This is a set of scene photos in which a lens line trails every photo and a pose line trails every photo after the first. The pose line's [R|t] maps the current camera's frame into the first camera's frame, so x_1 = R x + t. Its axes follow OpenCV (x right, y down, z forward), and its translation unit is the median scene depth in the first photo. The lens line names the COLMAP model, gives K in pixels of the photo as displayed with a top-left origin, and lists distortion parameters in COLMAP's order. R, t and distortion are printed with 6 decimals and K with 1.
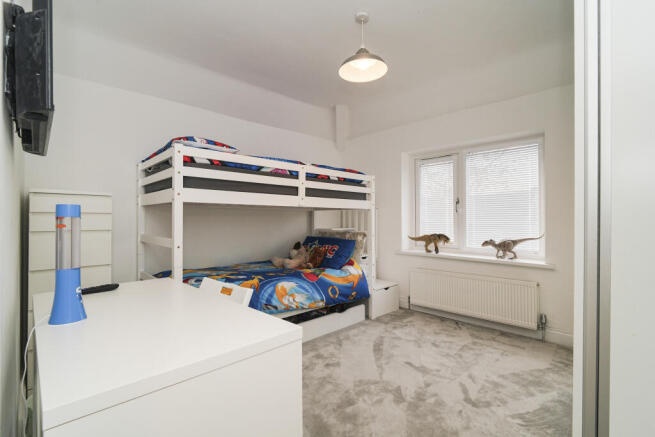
lens RADIAL K [[310.4, 0, 324.7], [0, 310.4, 221.9], [0, 0, 1]] dist [-0.002507, -0.002373]
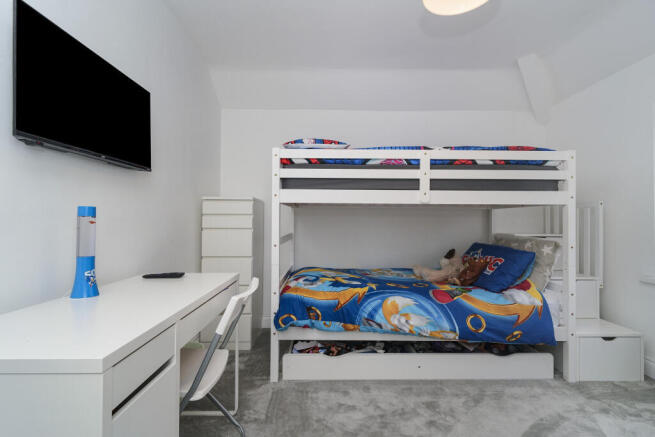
lens RADIAL K [[310.4, 0, 327.0], [0, 310.4, 219.6], [0, 0, 1]] dist [-0.002507, -0.002373]
pose [[0.722375, 0.002684, -0.691496, 0.269189], [-0.010685, 0.999916, -0.007281, -0.001039], [0.691419, 0.012649, 0.722343, 0.252556]]
